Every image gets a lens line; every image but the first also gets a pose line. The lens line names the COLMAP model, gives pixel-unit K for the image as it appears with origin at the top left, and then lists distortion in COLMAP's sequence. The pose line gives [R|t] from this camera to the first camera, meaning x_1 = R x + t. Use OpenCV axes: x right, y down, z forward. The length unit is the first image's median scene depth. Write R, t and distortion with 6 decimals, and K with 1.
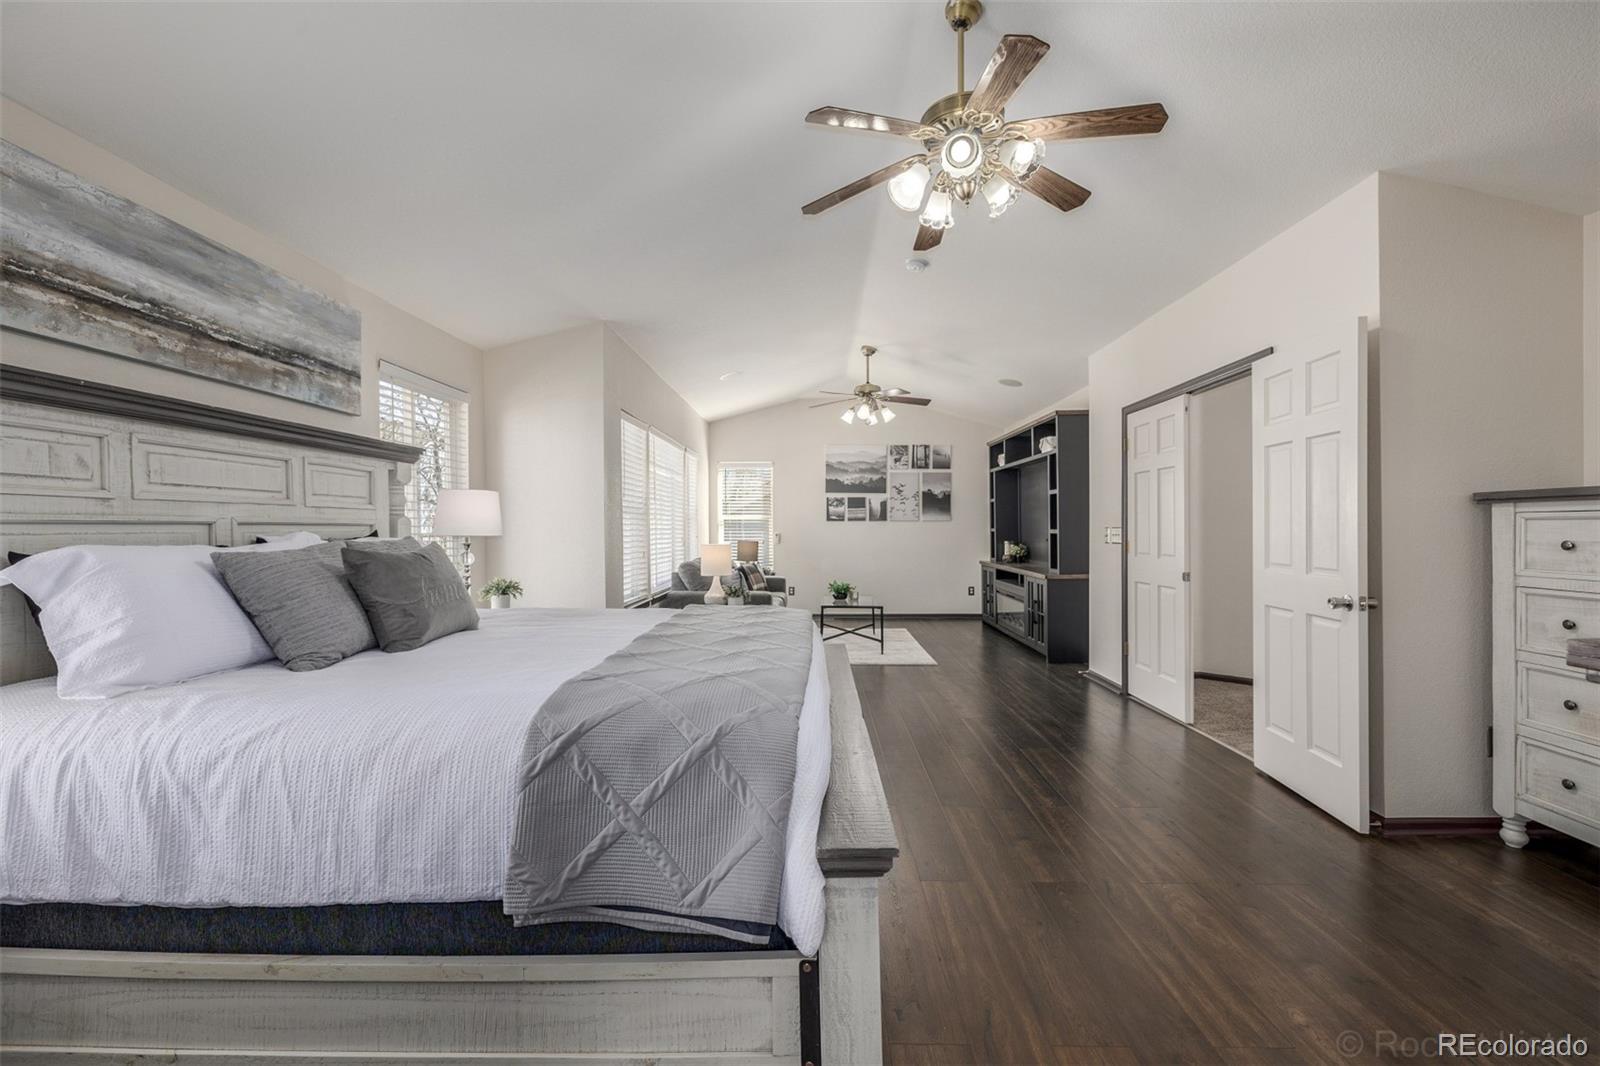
lens RADIAL K [[675.1, 0, 800.1], [0, 675.1, 529.2], [0, 0, 1]] dist [0.001804, 0.000362]
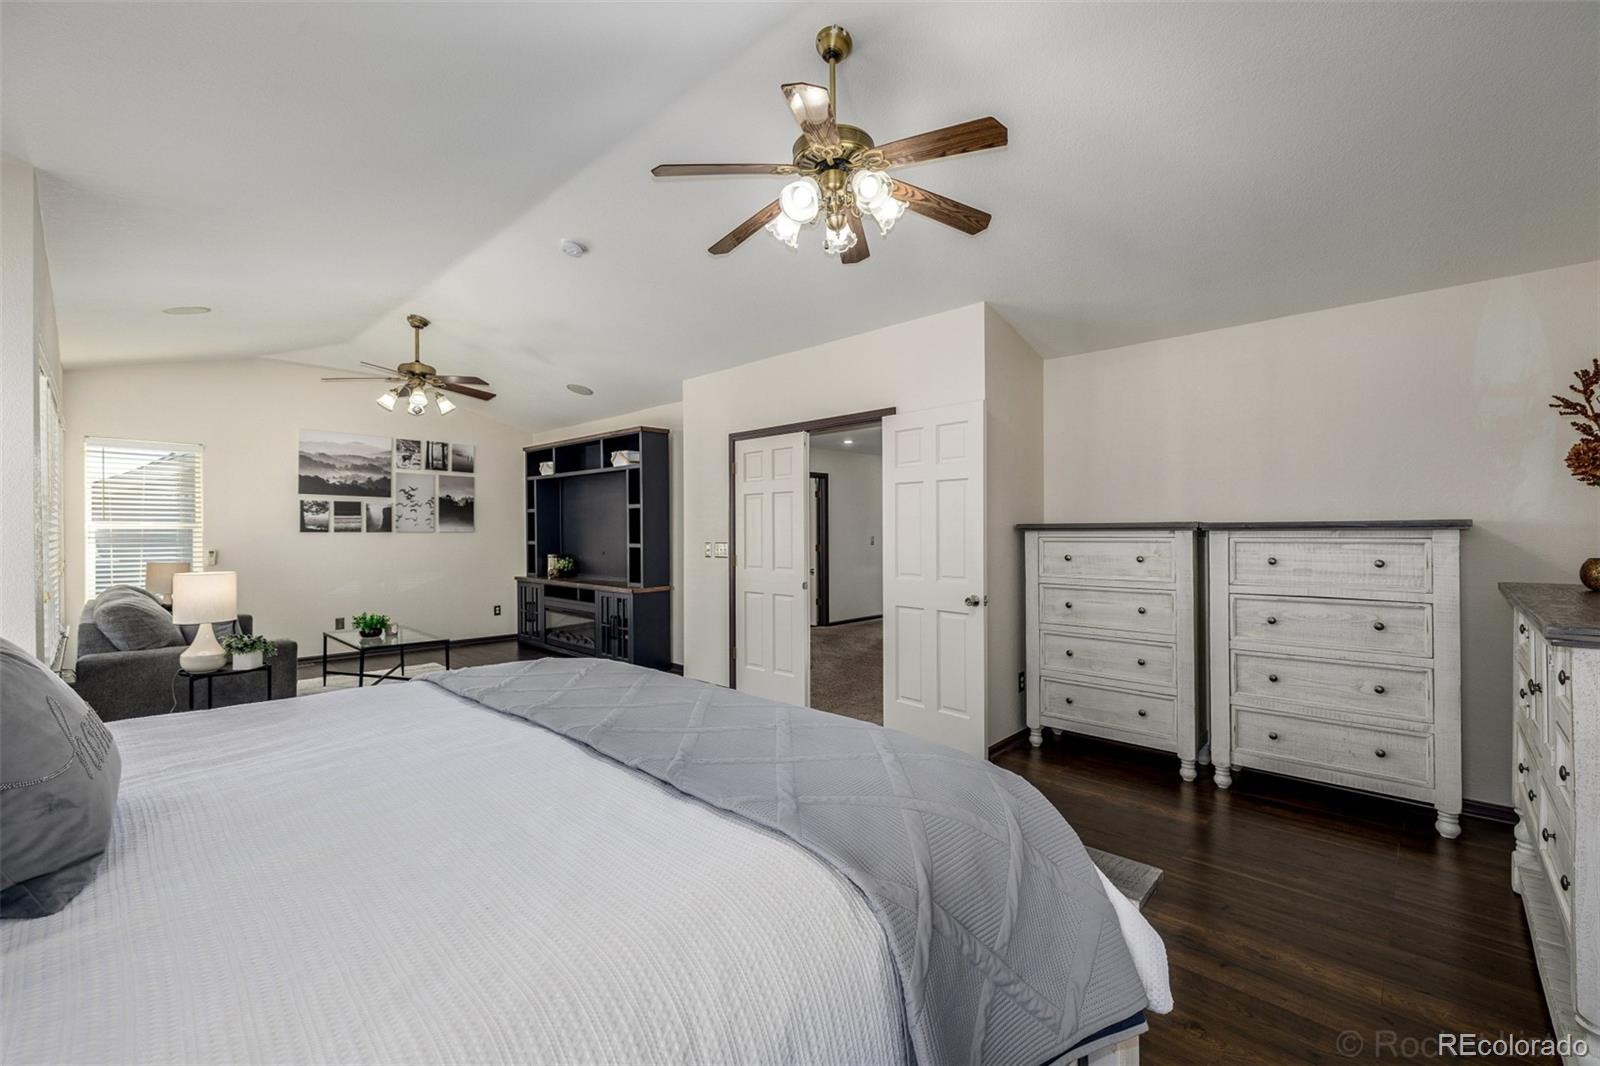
lens RADIAL K [[675.1, 0, 804.3], [0, 675.1, 533.1], [0, 0, 1]] dist [0.001804, 0.000362]
pose [[0.671890, 0.000396, 0.740651, -0.160501], [0.001389, 0.999997, -0.001795, -0.010382], [-0.740650, 0.002235, 0.671888, 0.107409]]
